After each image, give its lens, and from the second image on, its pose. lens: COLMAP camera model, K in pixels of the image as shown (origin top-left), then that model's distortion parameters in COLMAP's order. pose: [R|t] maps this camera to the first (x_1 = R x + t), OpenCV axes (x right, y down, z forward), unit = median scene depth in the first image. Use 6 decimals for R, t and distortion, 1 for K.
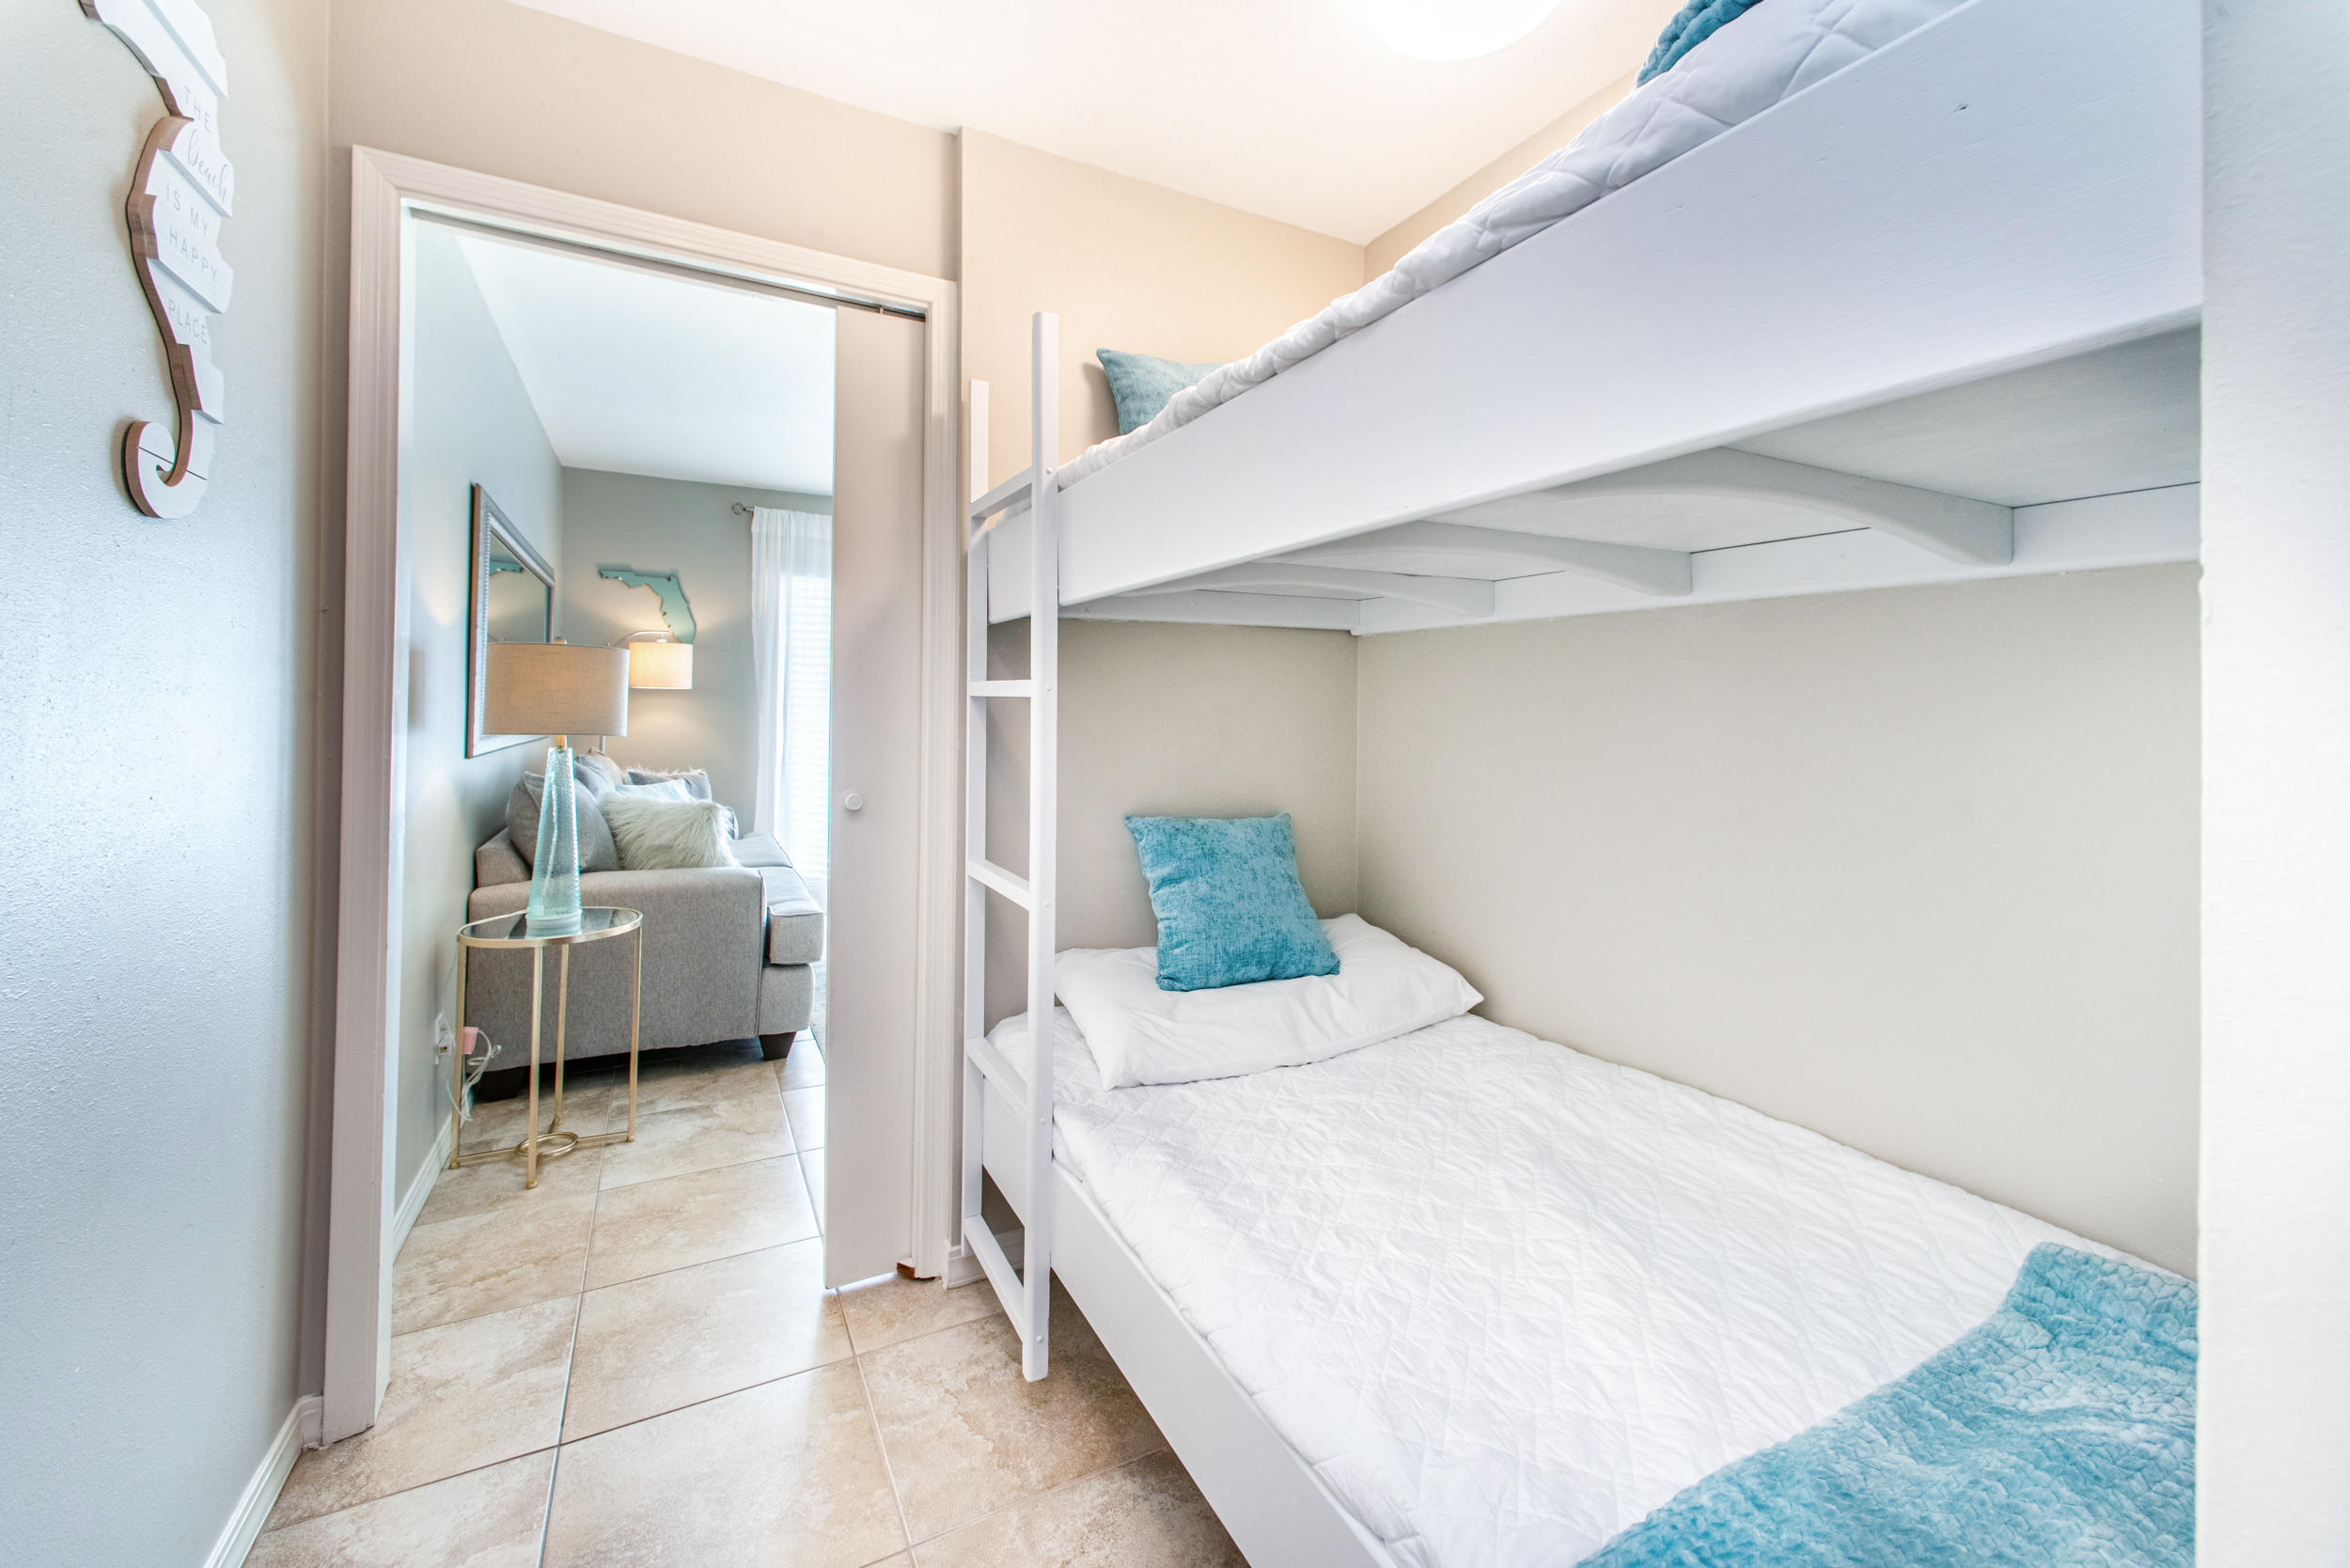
lens RADIAL K [[939.5, 0, 1185.5], [0, 939.5, 701.3], [0, 0, 1]] dist [0.003170, 0.000082]
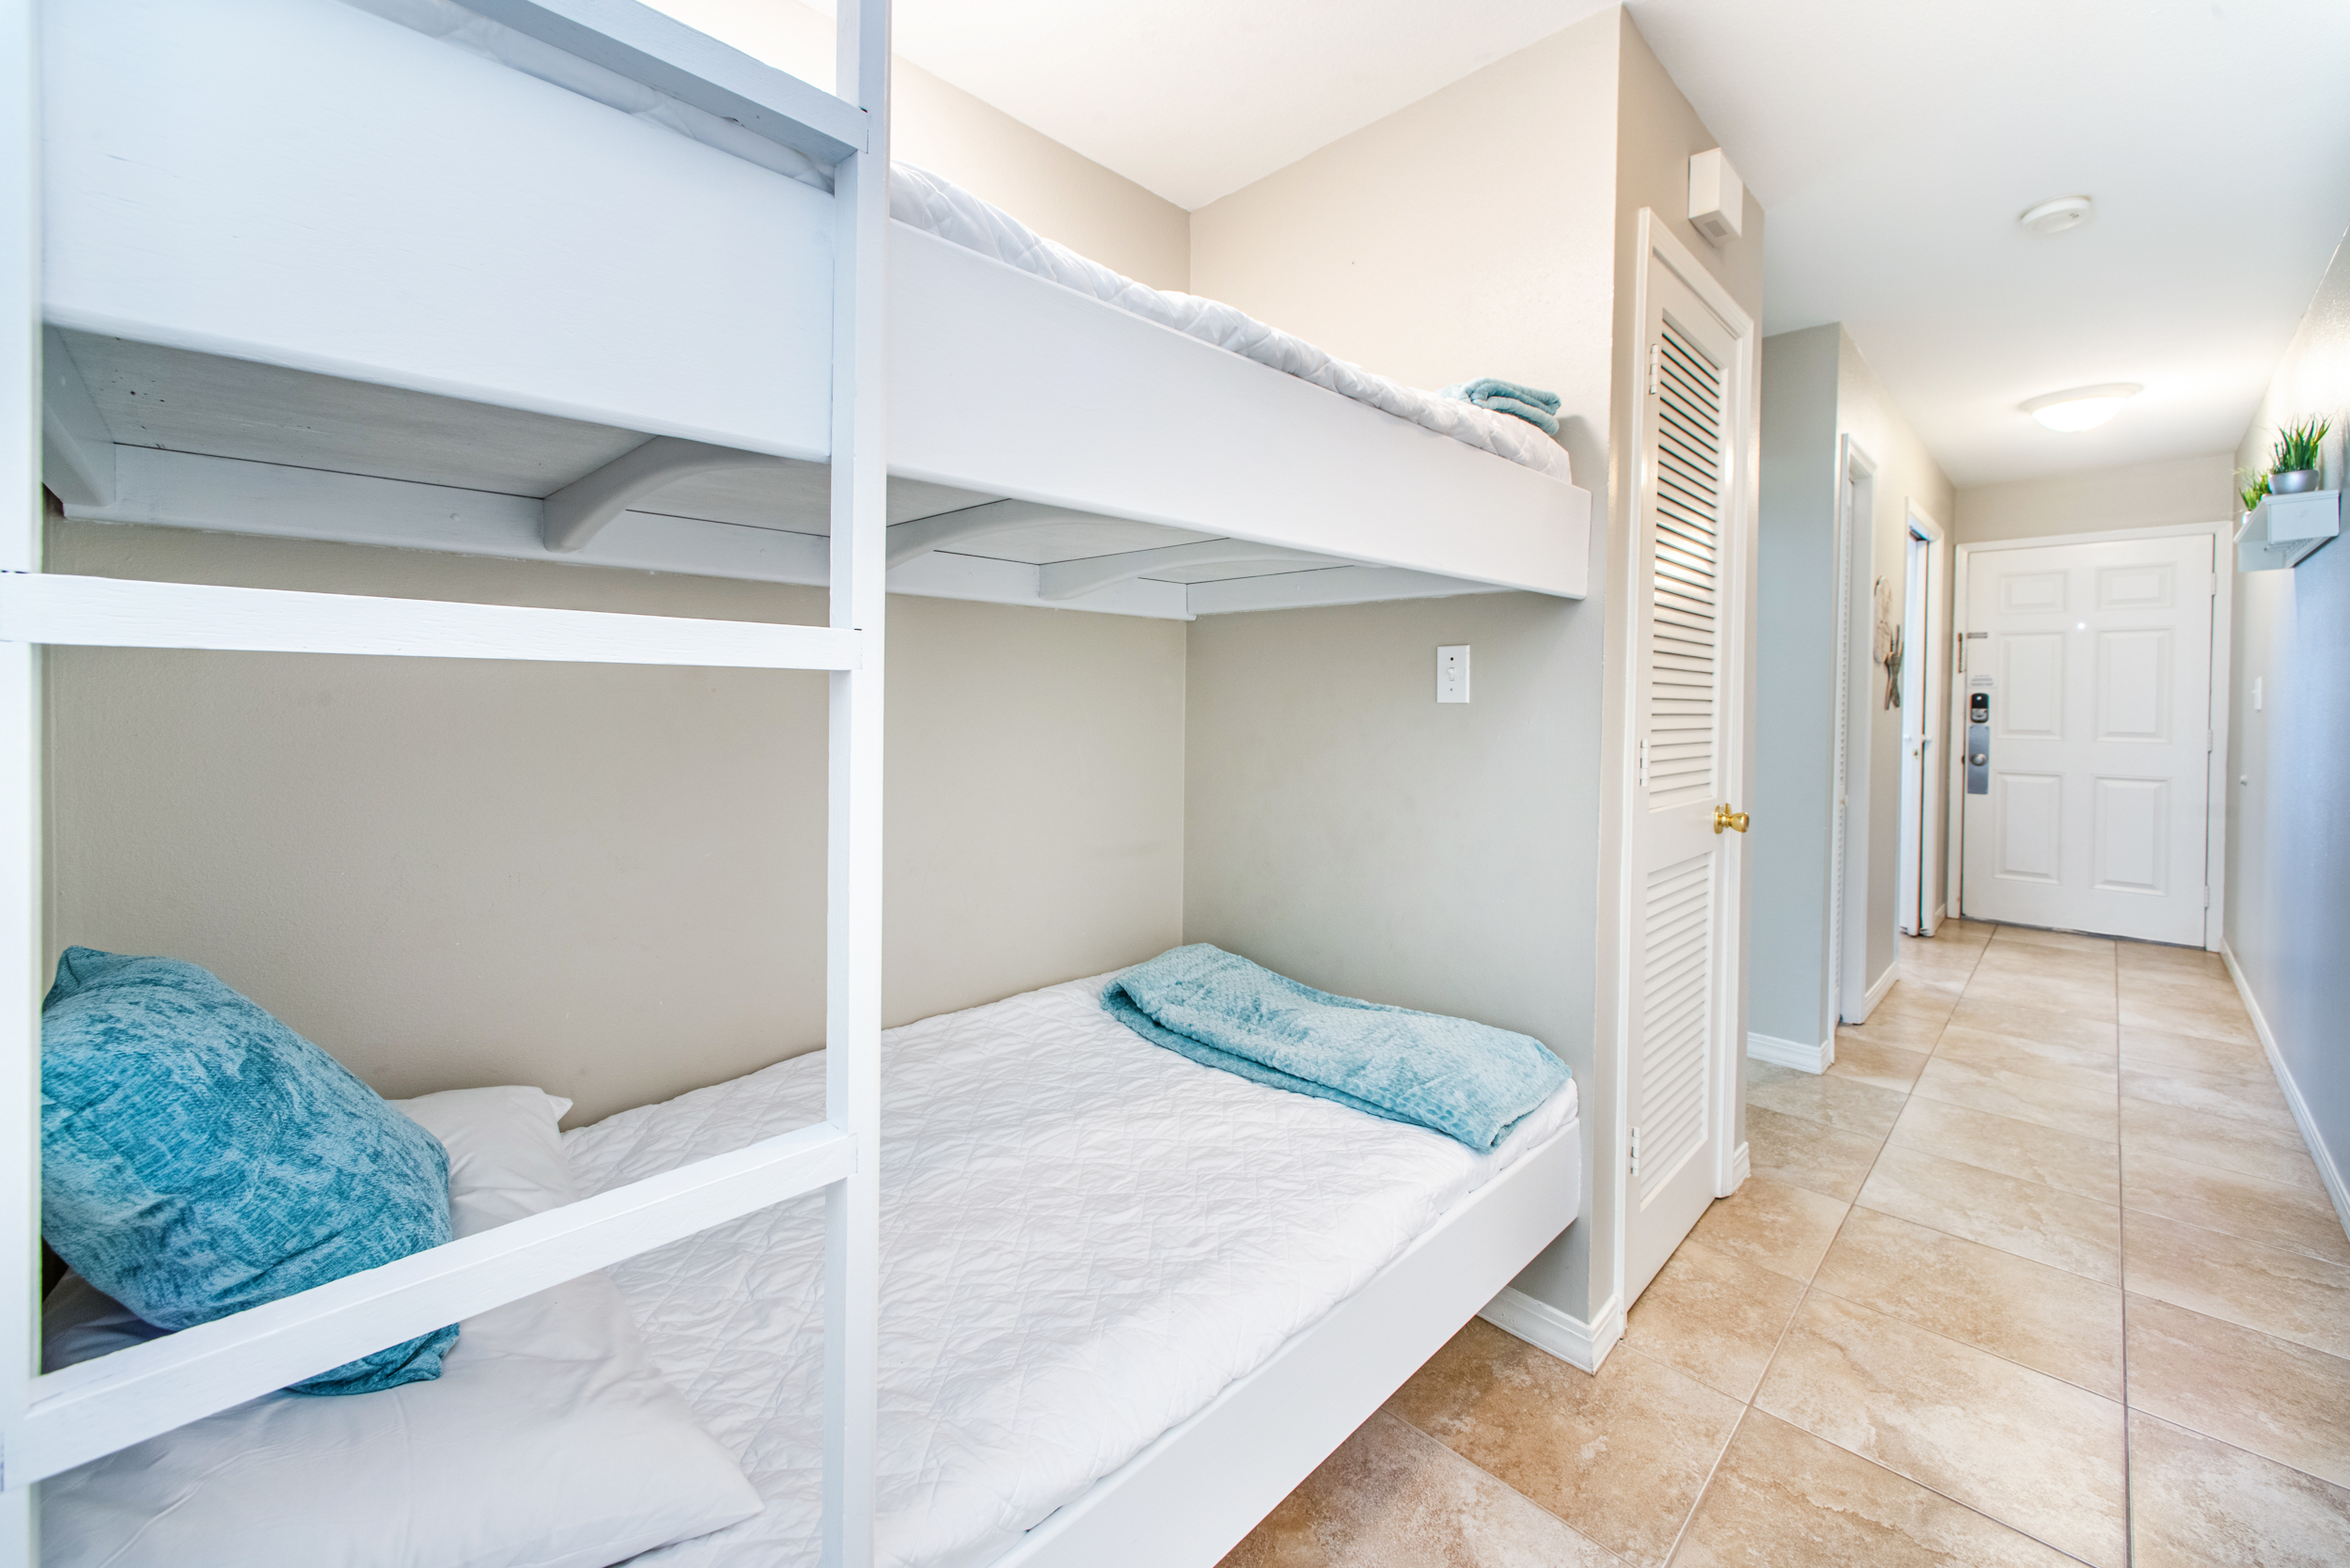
lens RADIAL K [[969.0, 0, 1176.8], [0, 969.0, 713.4], [0, 0, 1]] dist [0.001085, 0.000060]
pose [[-0.295071, -0.035963, 0.954798, -0.348226], [-0.029858, 0.999150, 0.028406, -0.002205], [-0.955009, -0.020127, -0.295894, 0.566489]]
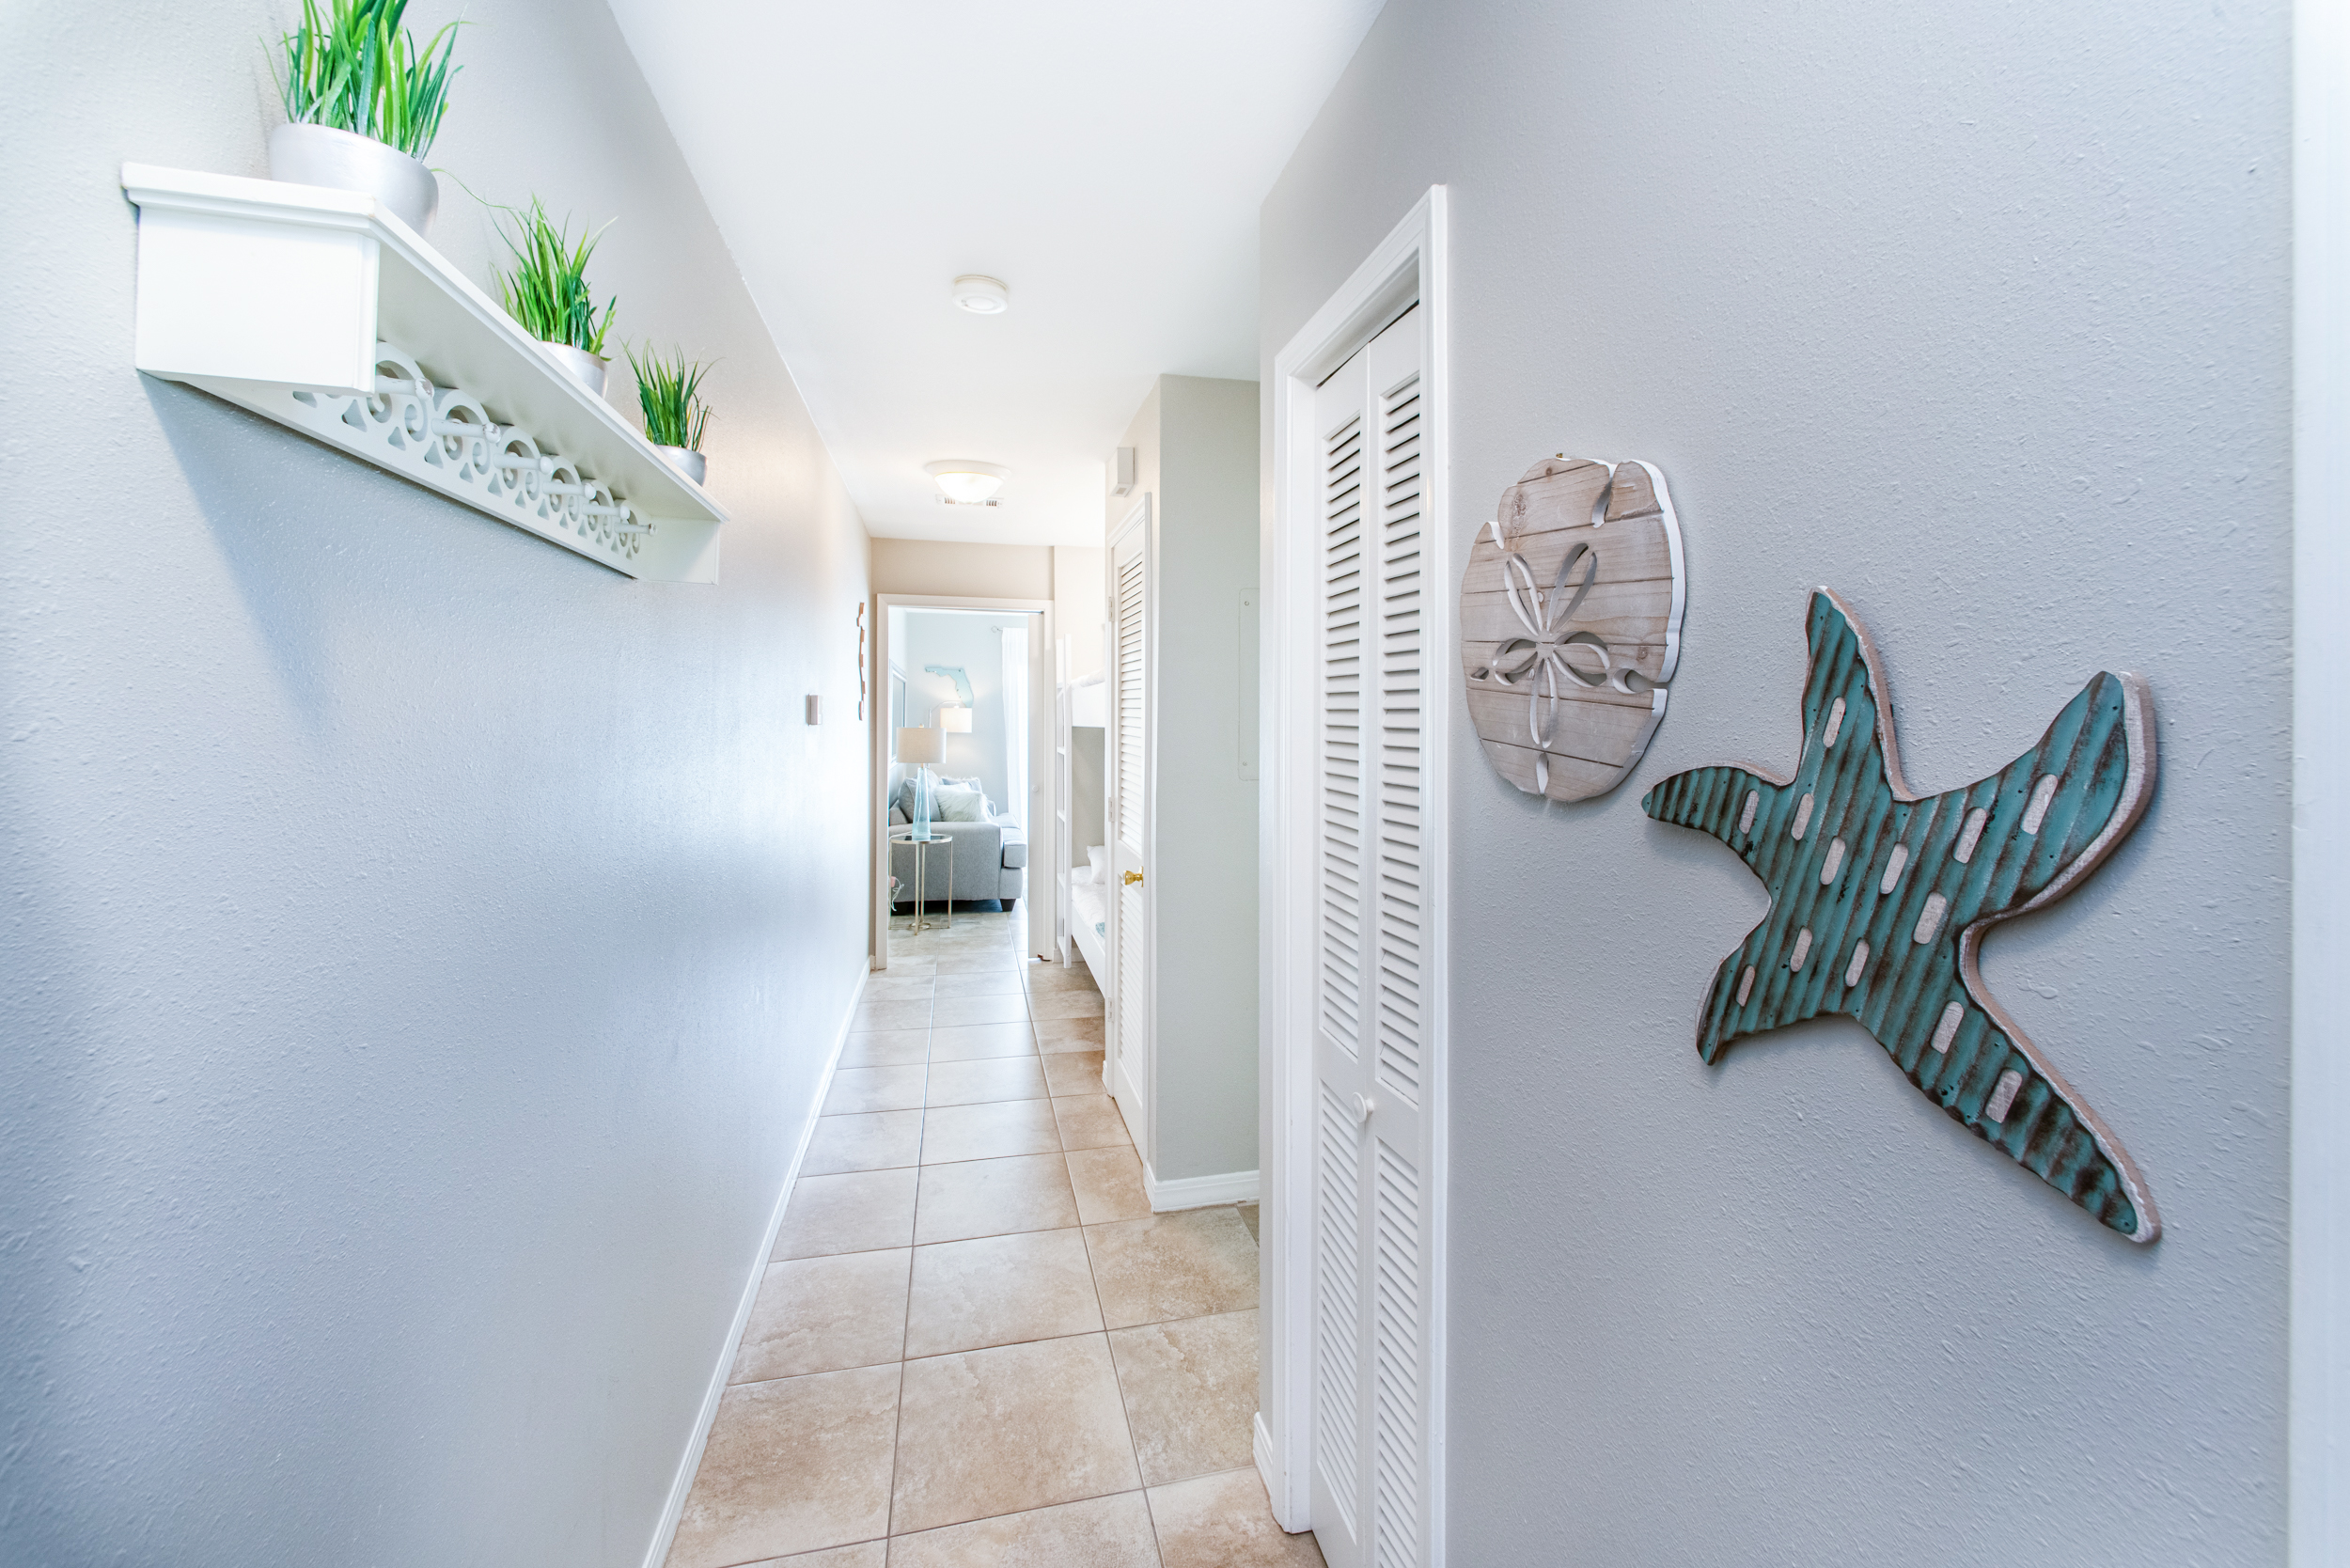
lens RADIAL K [[939.5, 0, 1185.5], [0, 939.5, 701.3], [0, 0, 1]] dist [0.003170, 0.000082]
pose [[0.964671, -0.019007, -0.262771, 0.593646], [0.019130, 0.999815, -0.002093, -0.102495], [0.262763, -0.003008, 0.964856, -1.083702]]
